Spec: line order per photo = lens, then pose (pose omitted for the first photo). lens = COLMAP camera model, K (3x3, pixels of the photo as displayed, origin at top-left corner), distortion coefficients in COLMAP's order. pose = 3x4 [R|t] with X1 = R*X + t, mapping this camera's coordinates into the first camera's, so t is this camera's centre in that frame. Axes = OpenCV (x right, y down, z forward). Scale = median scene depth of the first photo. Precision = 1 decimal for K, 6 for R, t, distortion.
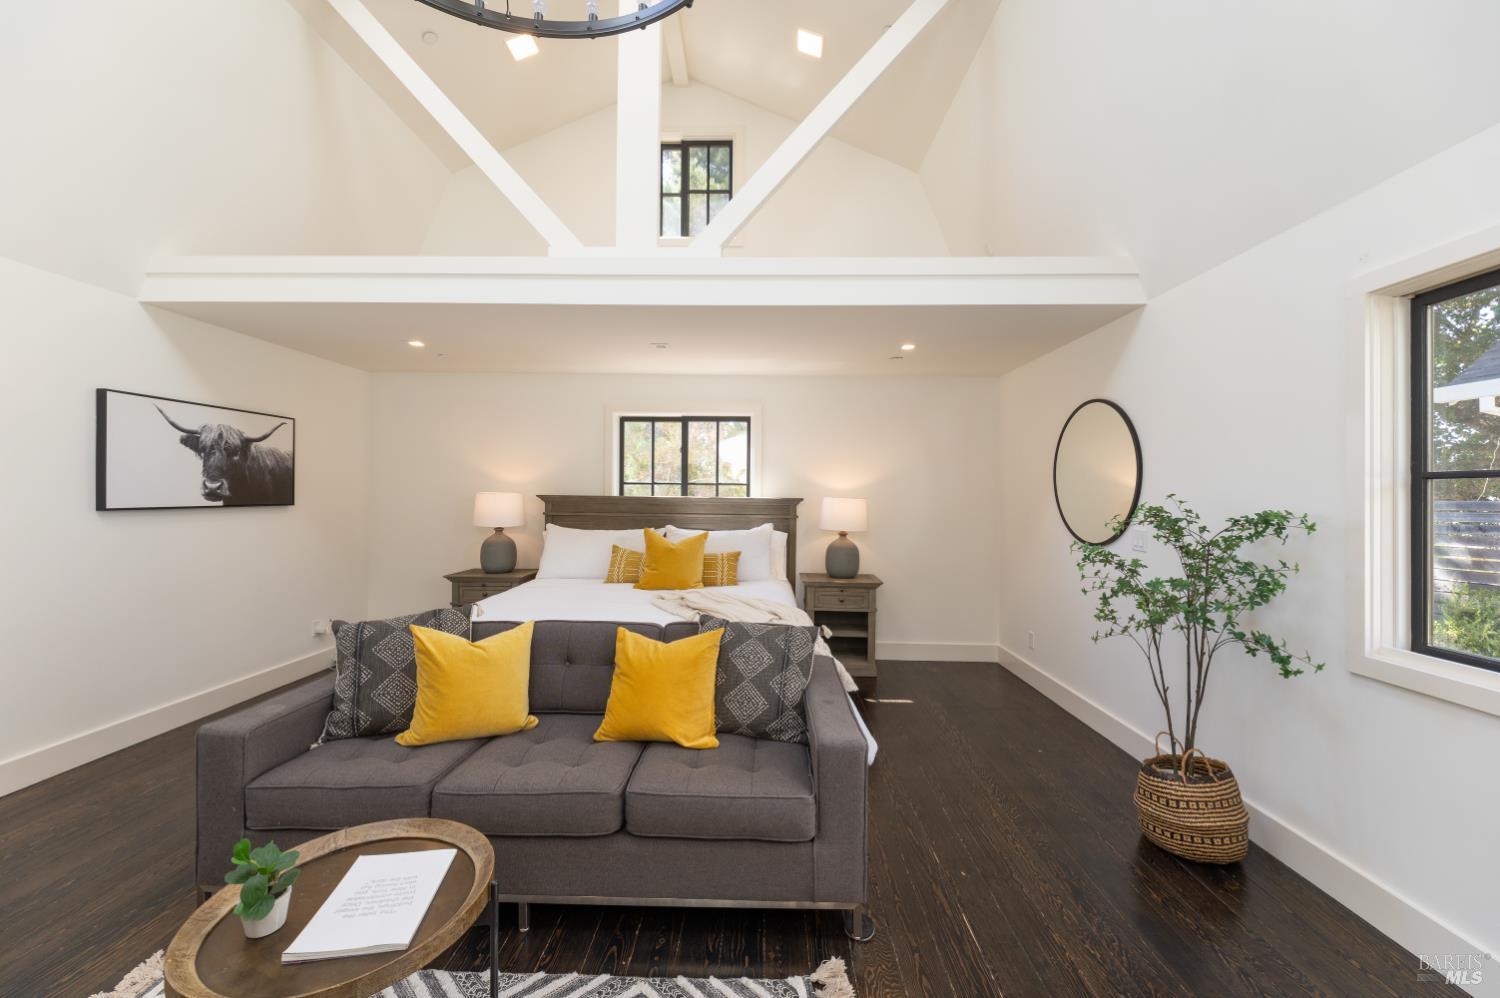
lens RADIAL K [[569.0, 0, 750.0], [0, 569.0, 496.0], [0, 0, 1]] dist [-0.001381, -0.000578]
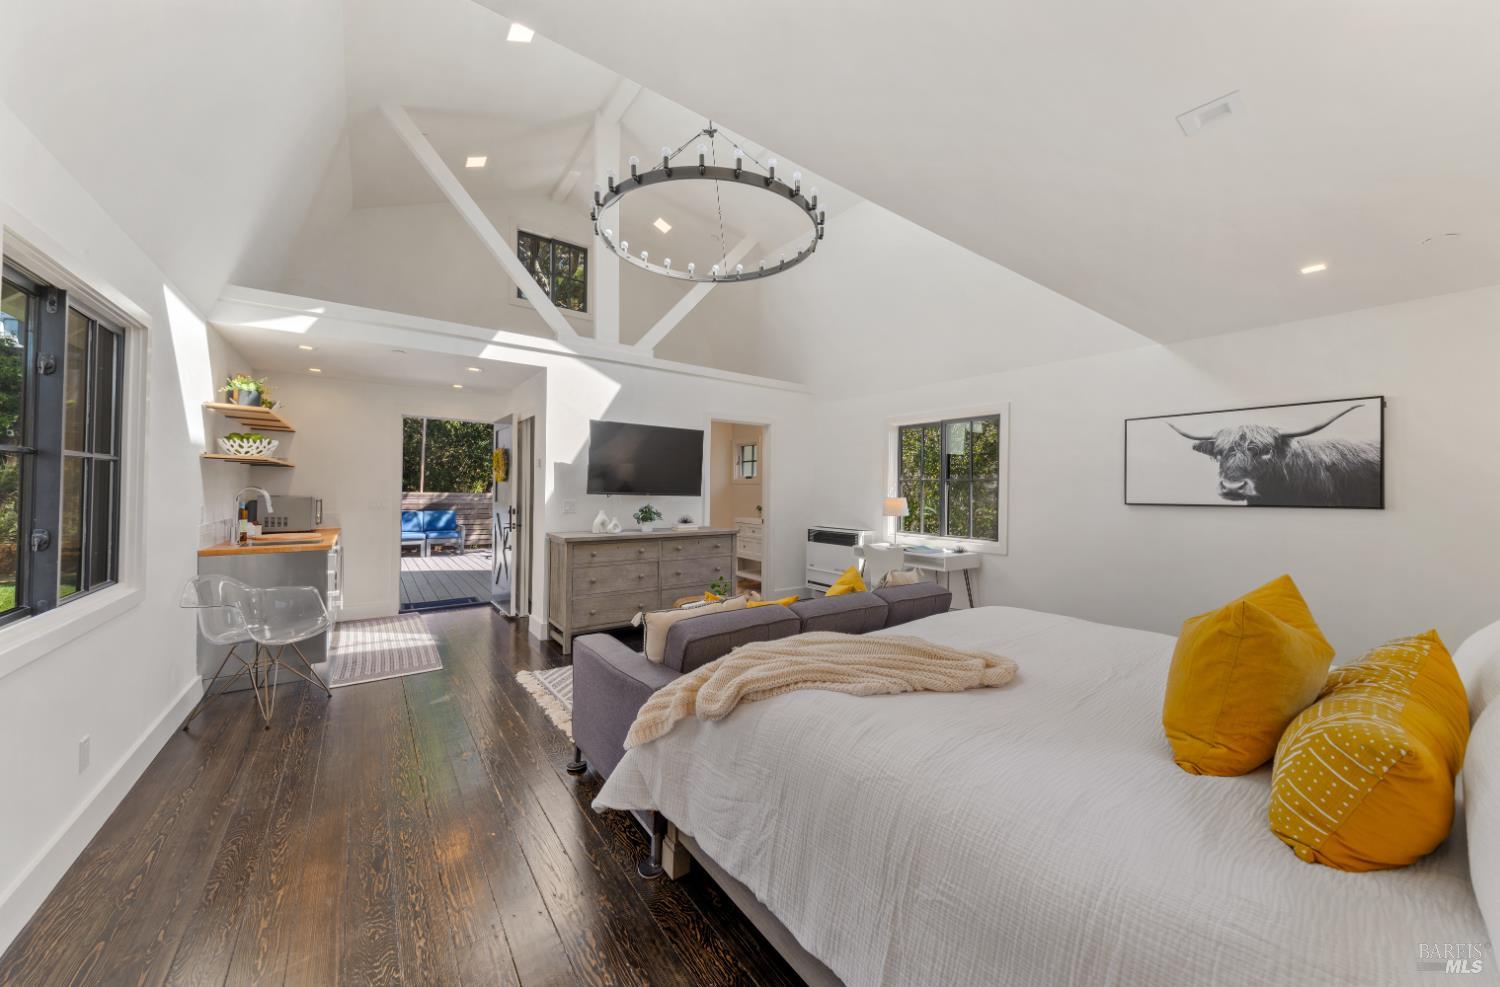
lens RADIAL K [[530.1, 0, 747.8], [0, 530.1, 486.8], [0, 0, 1]] dist [-0.001073, -0.000643]
pose [[-0.796226, -0.019669, -0.604680, 0.355596], [-0.016274, 0.999806, -0.011093, 0.009018], [0.604781, 0.001008, -0.796391, 1.215139]]
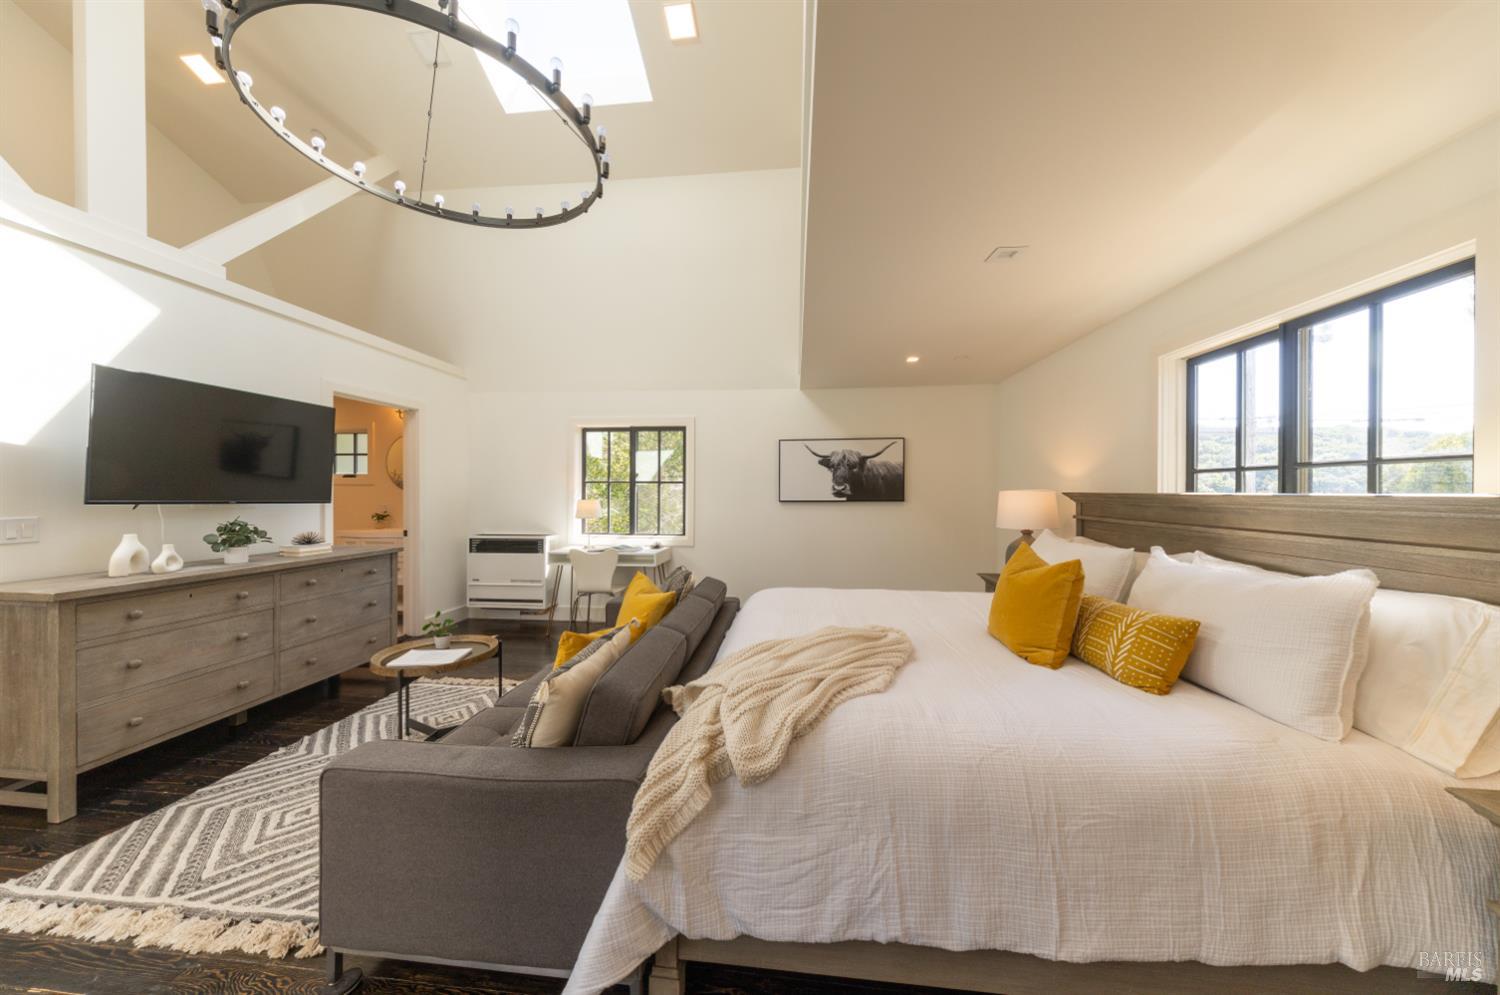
lens RADIAL K [[485.2, 0, 749.0], [0, 485.2, 498.6], [0, 0, 1]] dist [0.005299, -0.000015]
pose [[-0.077721, 0.004019, -0.996967, 0.444542], [-0.002467, 0.999988, 0.004223, 0.006131], [0.996972, 0.002787, -0.077710, 0.835681]]
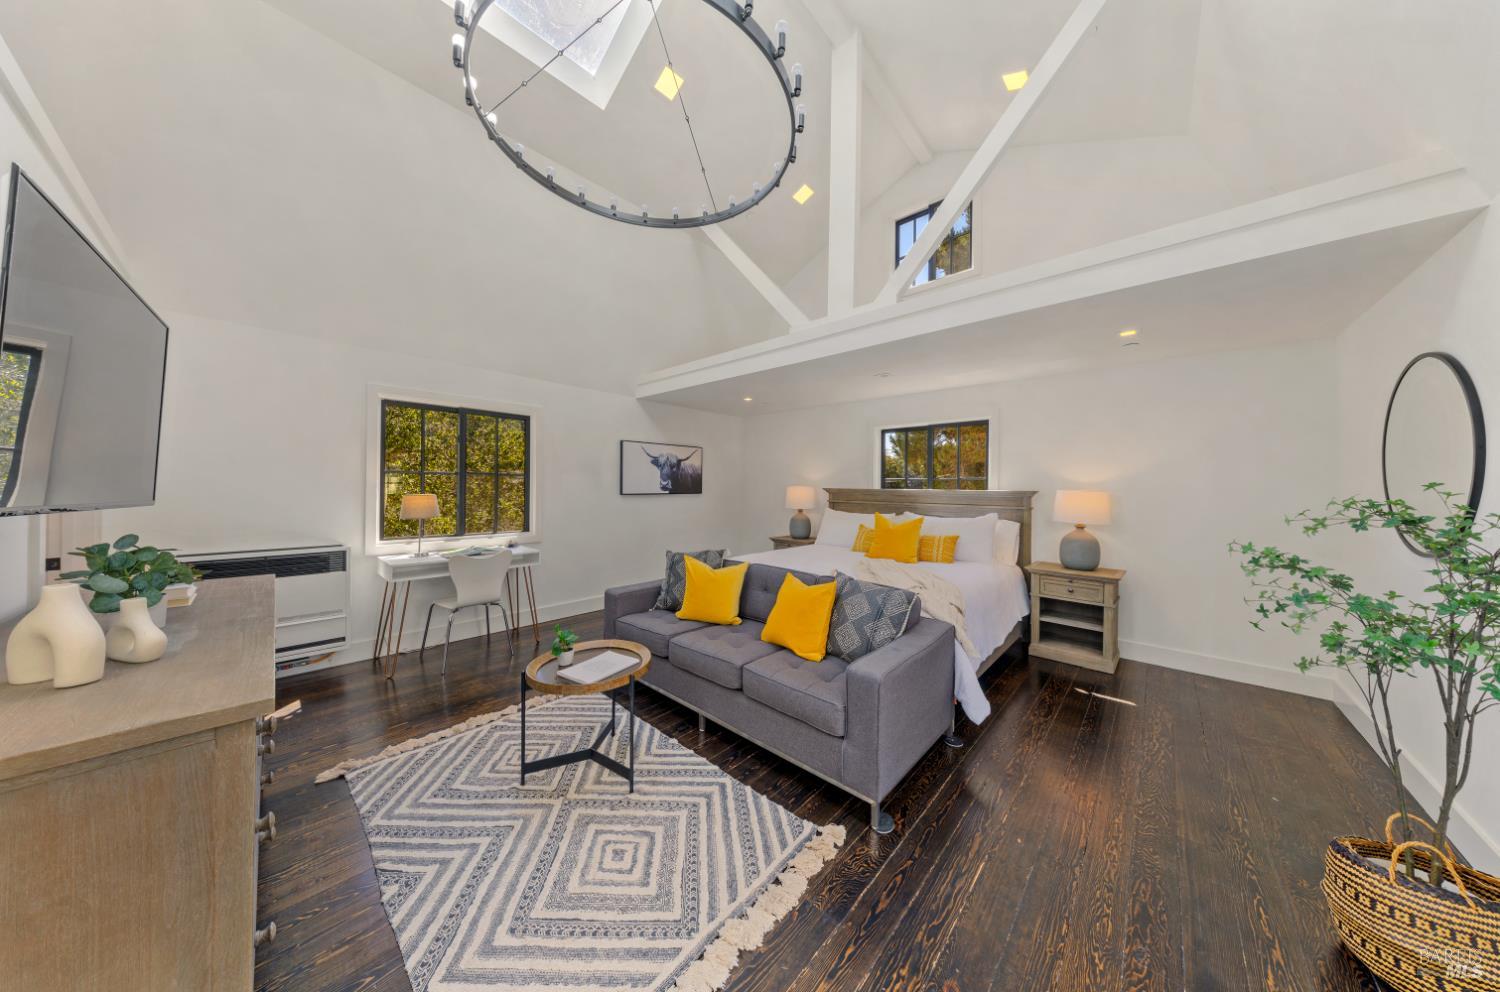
lens RADIAL K [[440.0, 0, 753.4], [0, 440.0, 486.9], [0, 0, 1]] dist [-0.006992, -0.000178]
pose [[0.753233, -0.003011, -0.657747, 0.313486], [-0.004243, 0.999946, -0.009436, 0.007490], [0.657740, 0.009898, 0.753180, 0.031910]]
